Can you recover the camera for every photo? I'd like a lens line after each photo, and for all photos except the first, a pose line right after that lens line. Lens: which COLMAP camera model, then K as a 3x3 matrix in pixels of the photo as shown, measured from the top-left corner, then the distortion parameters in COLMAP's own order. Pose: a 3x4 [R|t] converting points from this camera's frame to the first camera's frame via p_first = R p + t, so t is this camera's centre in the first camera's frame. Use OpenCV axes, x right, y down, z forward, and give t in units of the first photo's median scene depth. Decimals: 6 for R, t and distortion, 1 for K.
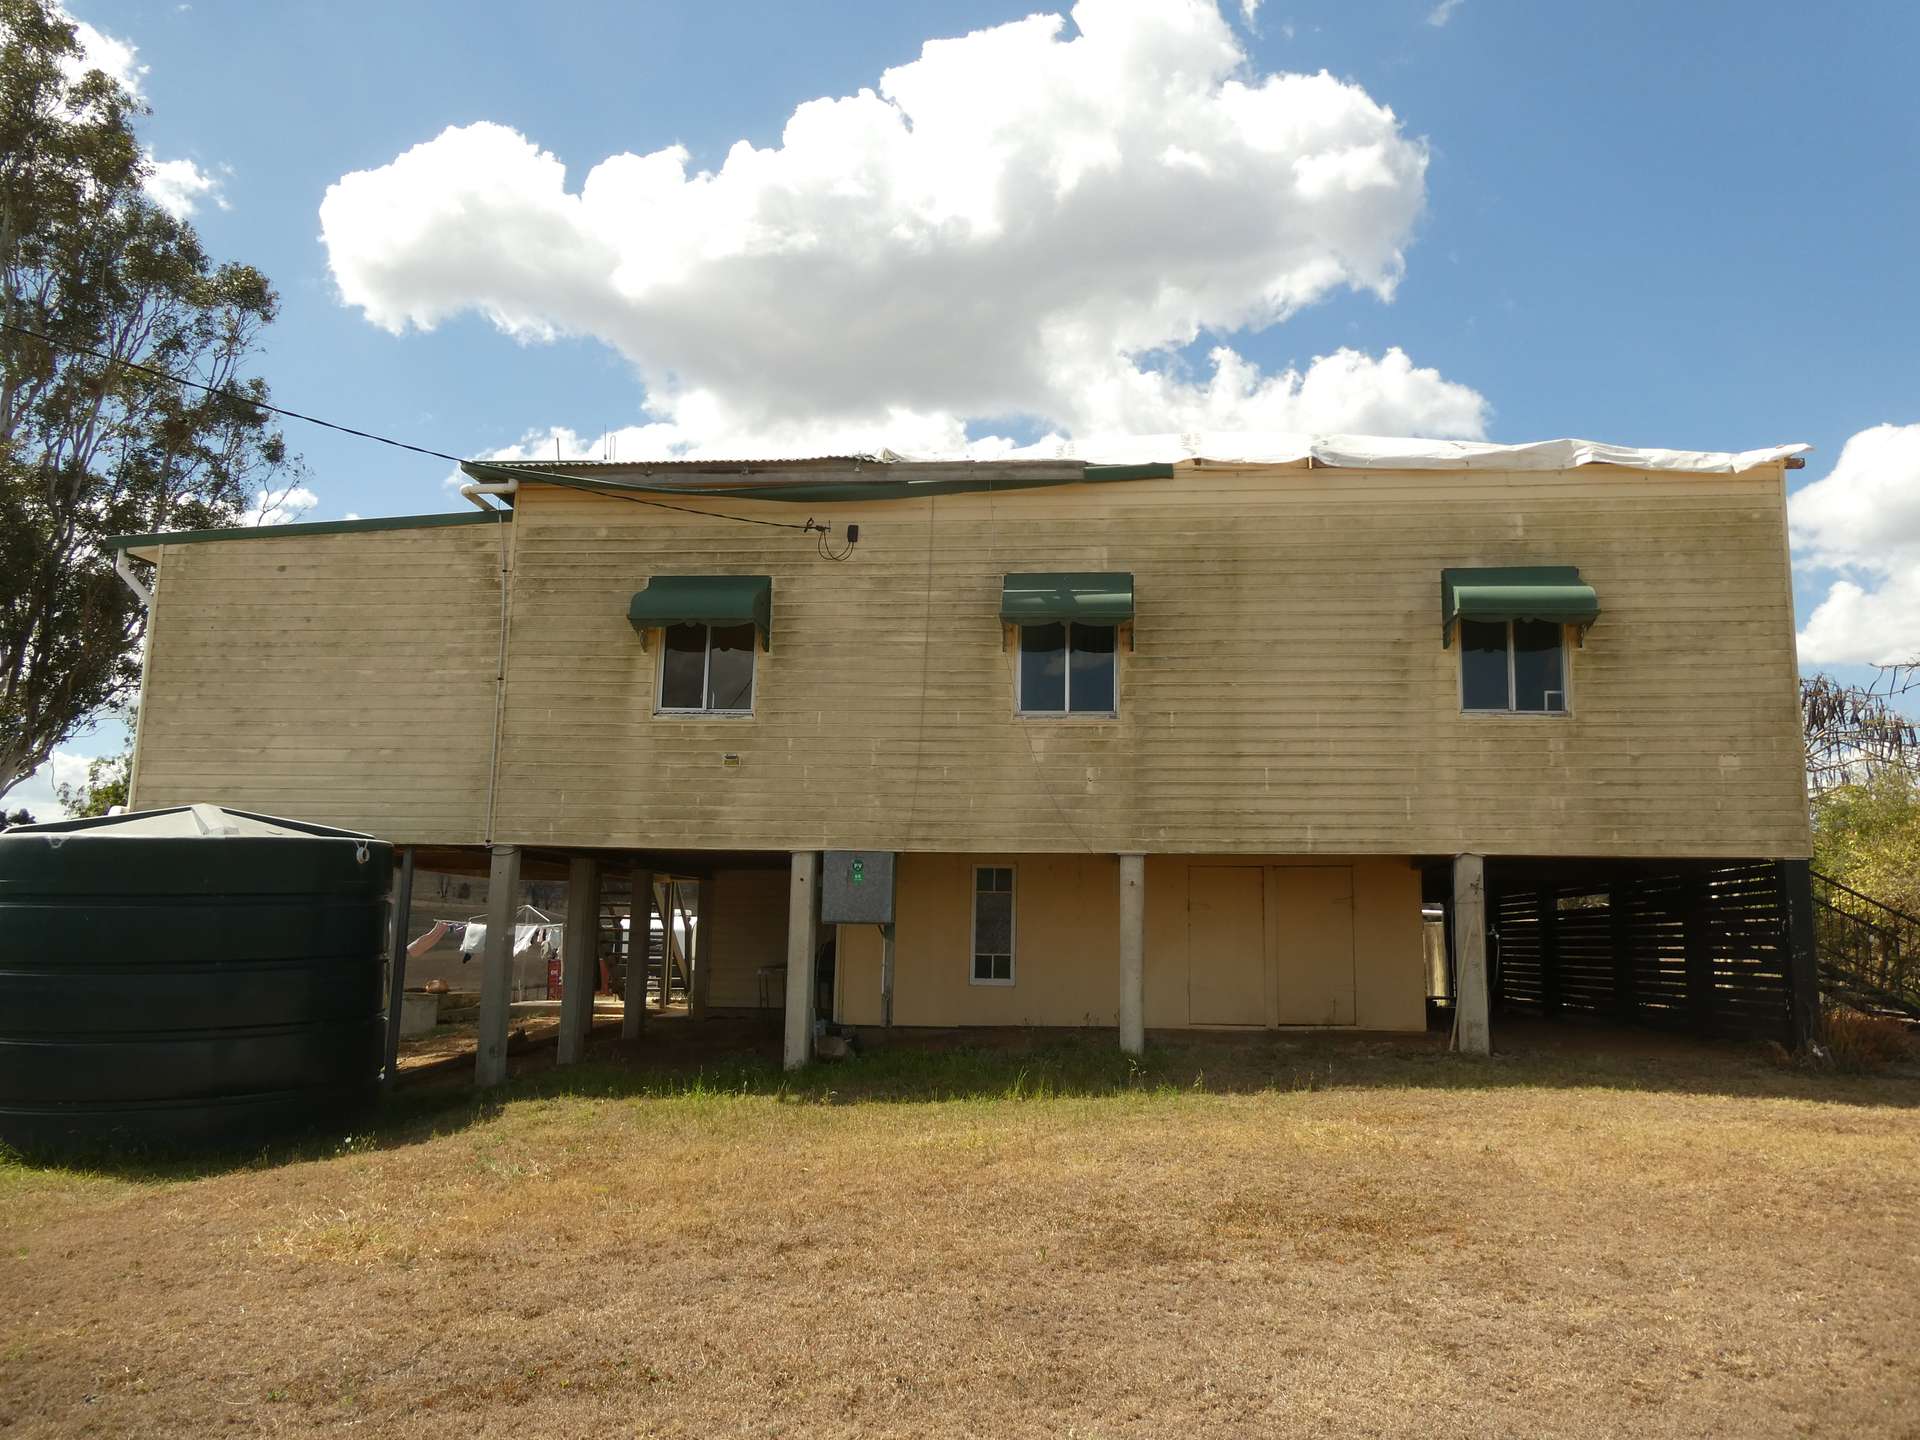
lens RADIAL K [[1365.7, 0, 960.0], [0, 1365.7, 720.0], [0, 0, 1]] dist [0.002675, -0.001024]
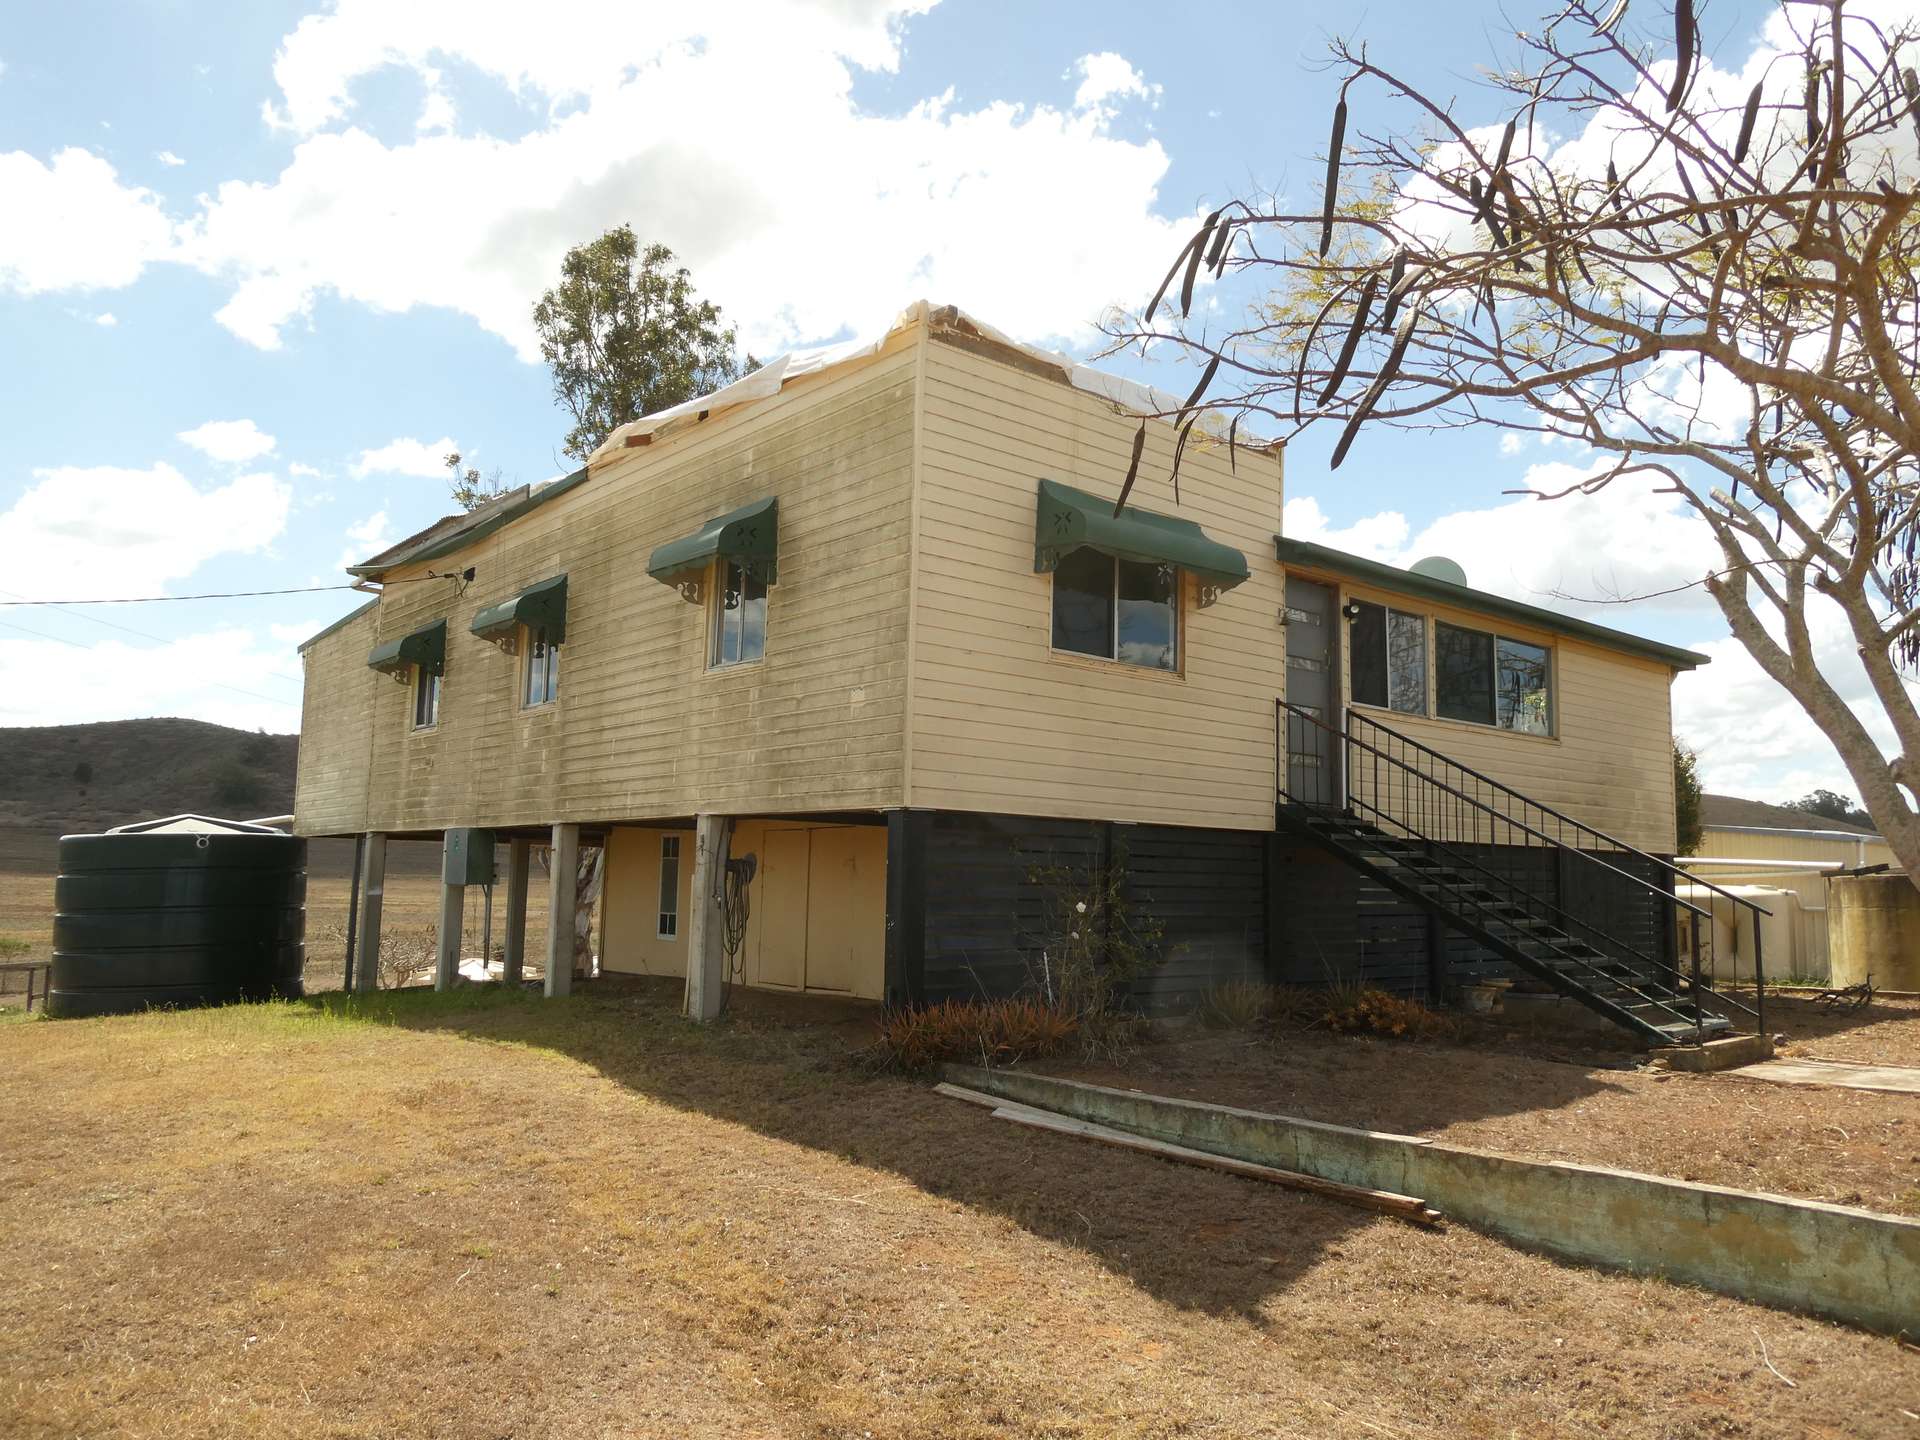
lens RADIAL K [[1365.7, 0, 960.0], [0, 1365.7, 720.0], [0, 0, 1]] dist [0.002675, -0.001024]
pose [[0.717997, -0.080096, -0.691423, 1.168812], [0.096505, 0.995218, -0.015075, 0.062554], [0.689324, -0.055902, 0.722293, 0.423970]]
